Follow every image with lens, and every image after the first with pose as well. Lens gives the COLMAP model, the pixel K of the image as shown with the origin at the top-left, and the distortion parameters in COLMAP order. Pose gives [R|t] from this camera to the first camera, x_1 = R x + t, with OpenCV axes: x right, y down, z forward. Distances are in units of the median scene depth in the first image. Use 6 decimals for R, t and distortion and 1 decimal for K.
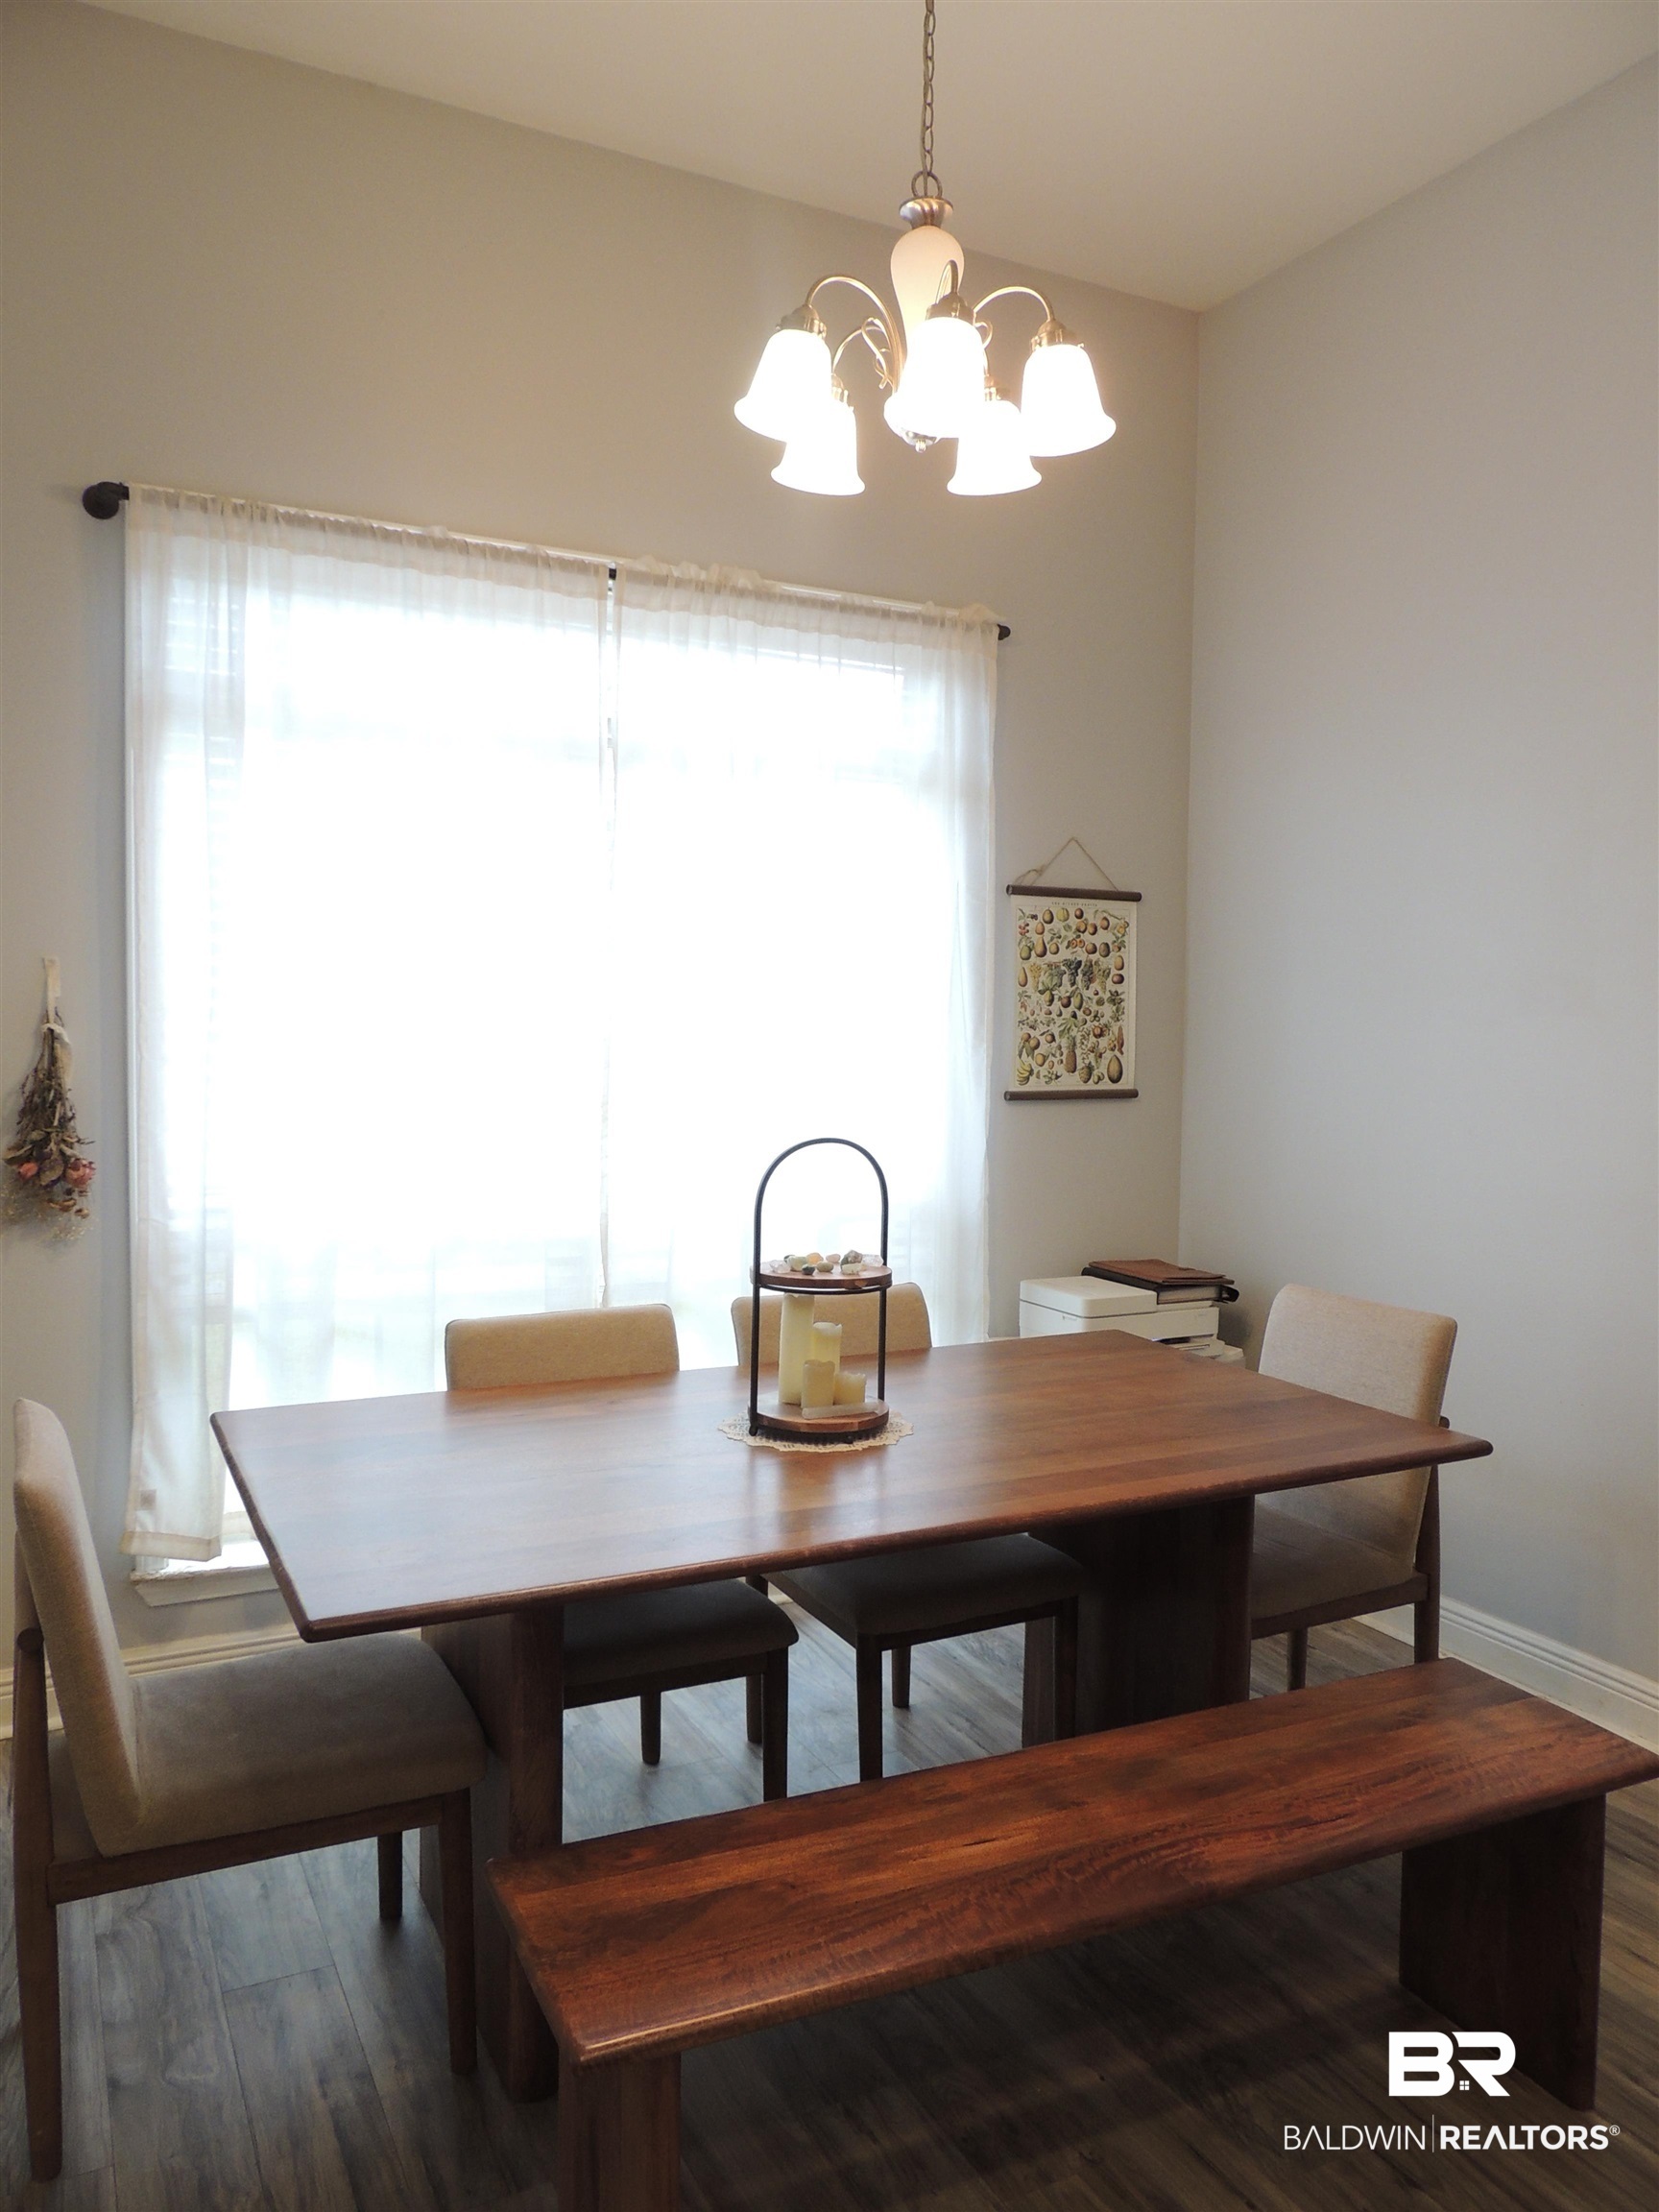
lens RADIAL K [[1564.6, 0, 819.2], [0, 1564.6, 1099.9], [0, 0, 1]] dist [-0.012730, -0.008452]
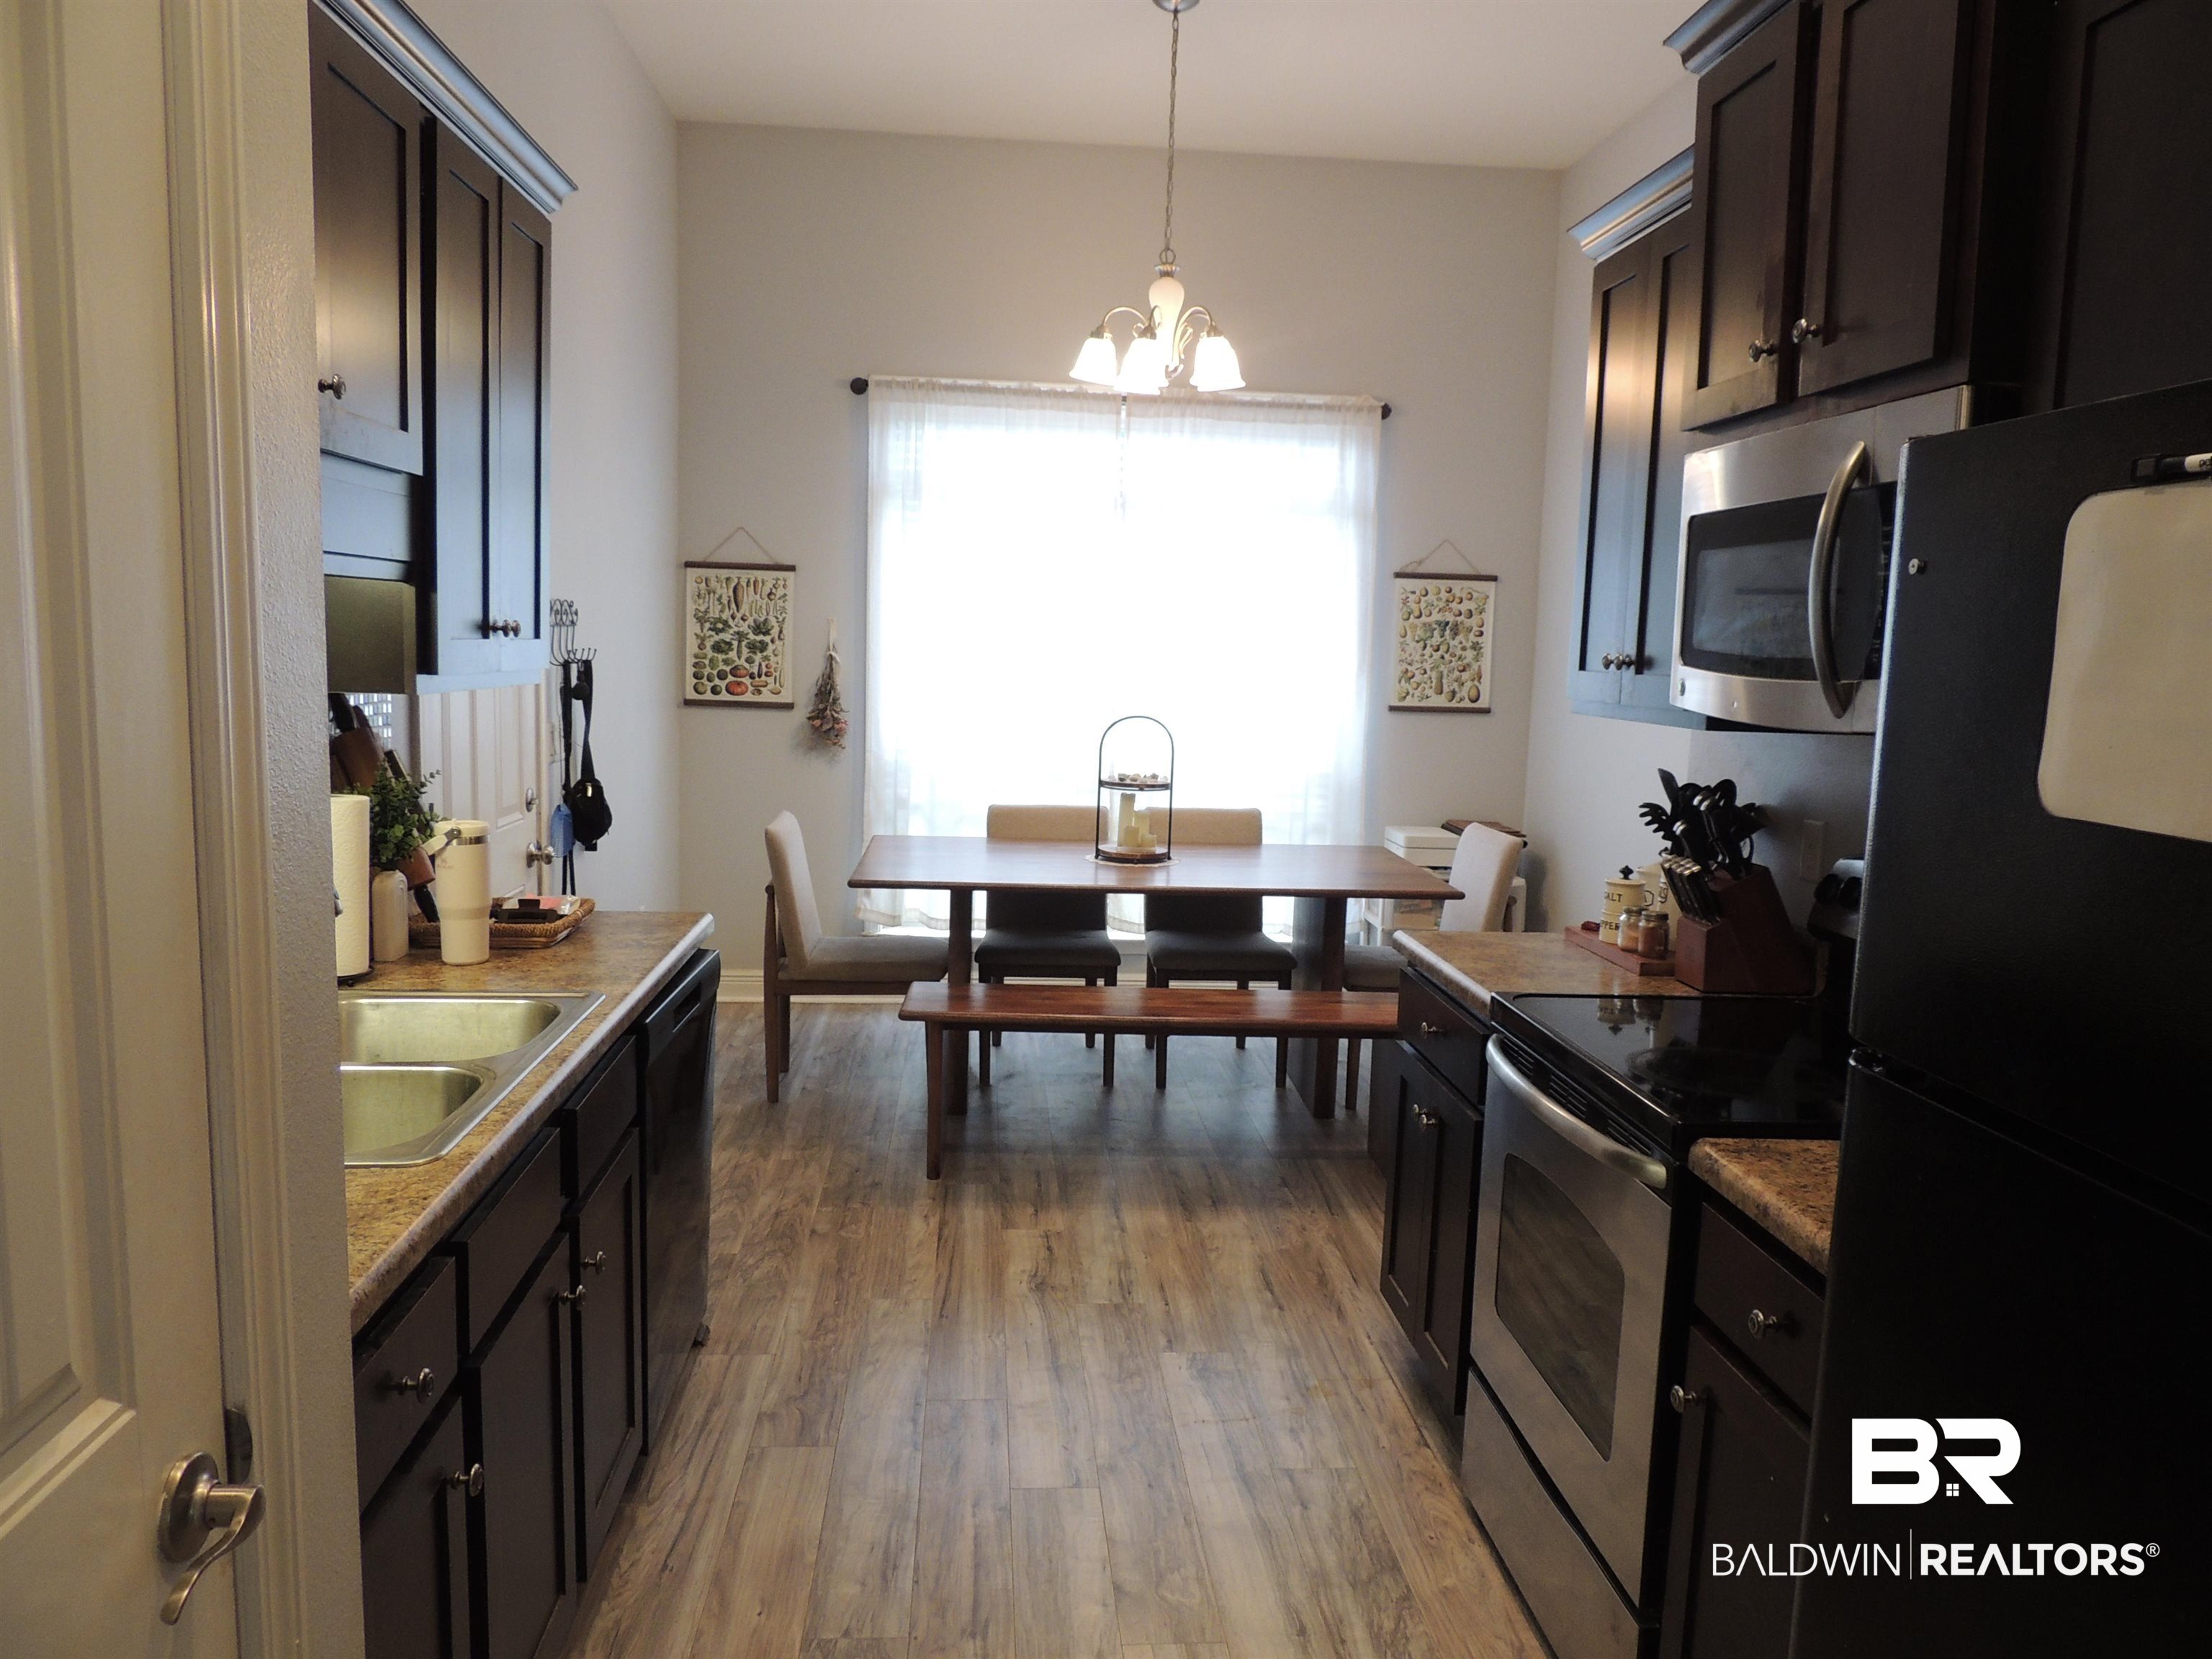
lens RADIAL K [[1564.6, 0, 1109.4], [0, 1564.6, 836.3], [0, 0, 1]] dist [-0.012730, -0.008452]
pose [[0.924395, 0.064136, -0.376006, 0.487842], [-0.037478, 0.996265, 0.077797, 0.014773], [0.379591, -0.057823, 0.923346, -0.587827]]
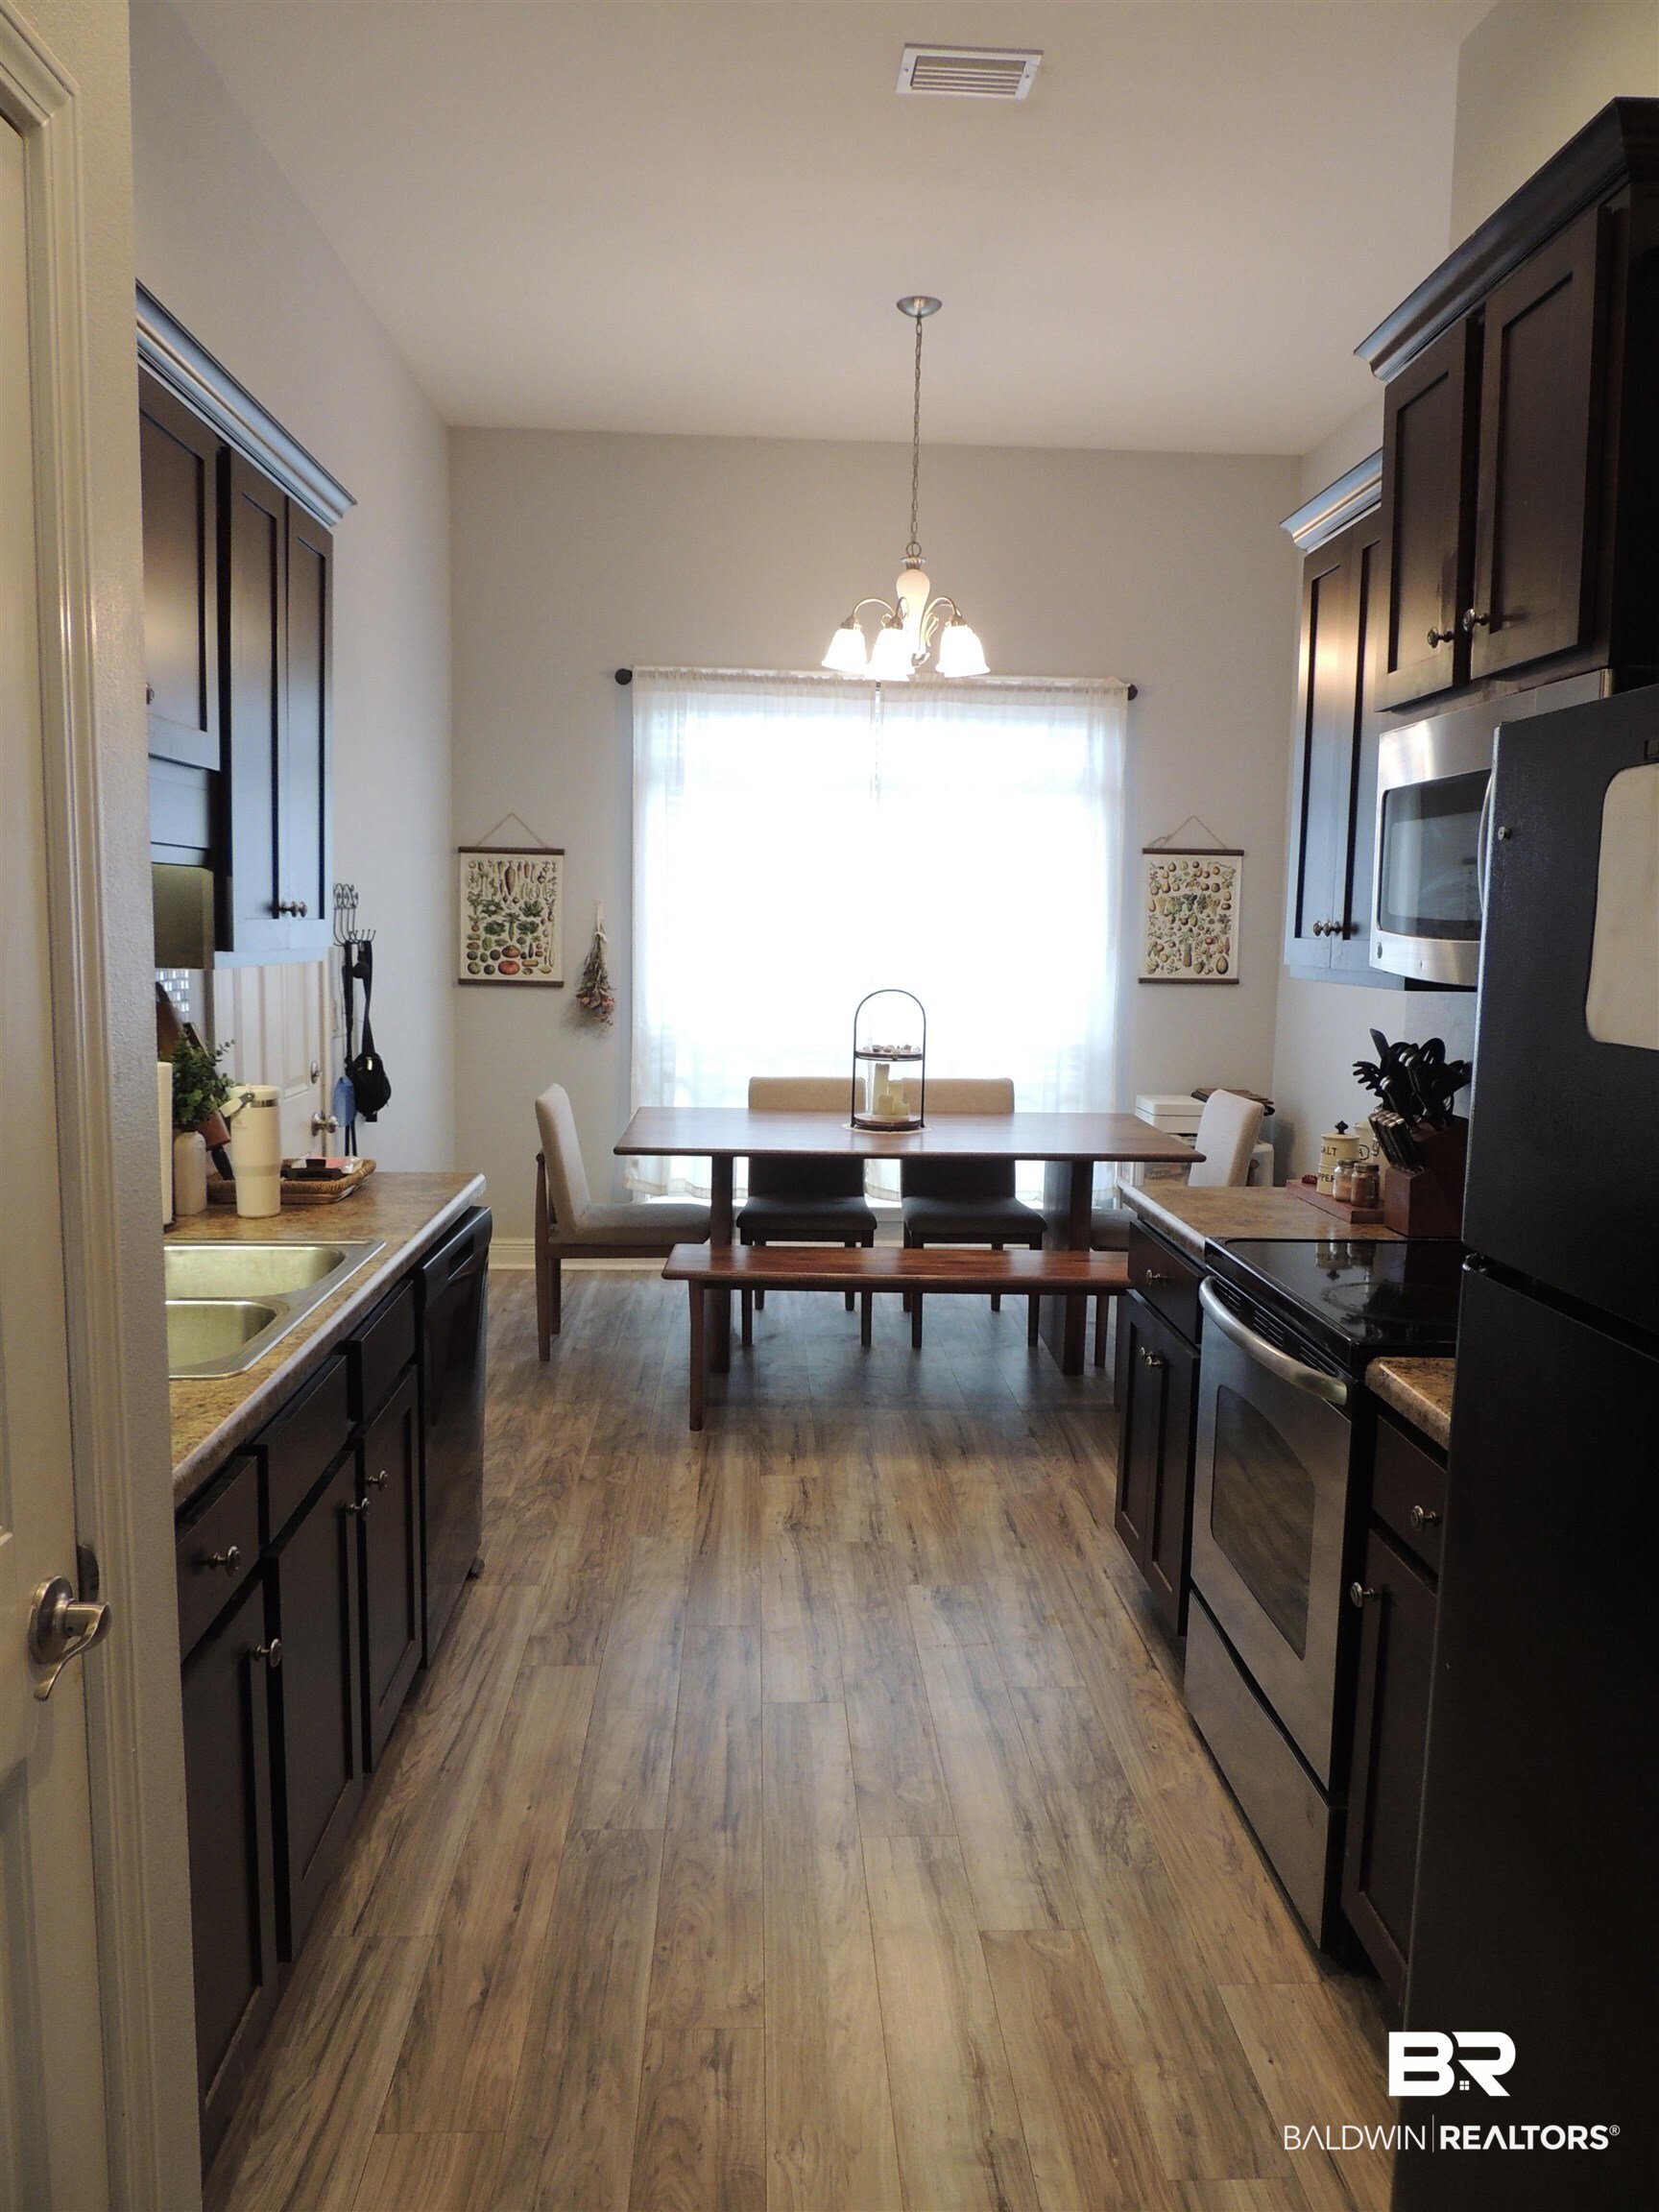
lens RADIAL K [[1564.6, 0, 835.9], [0, 1564.6, 1101.4], [0, 0, 1]] dist [-0.012730, -0.008452]
pose [[0.912897, 0.052393, -0.404814, 0.525116], [-0.026771, 0.997278, 0.068702, 0.020674], [0.407311, -0.051880, 0.911815, -0.632714]]
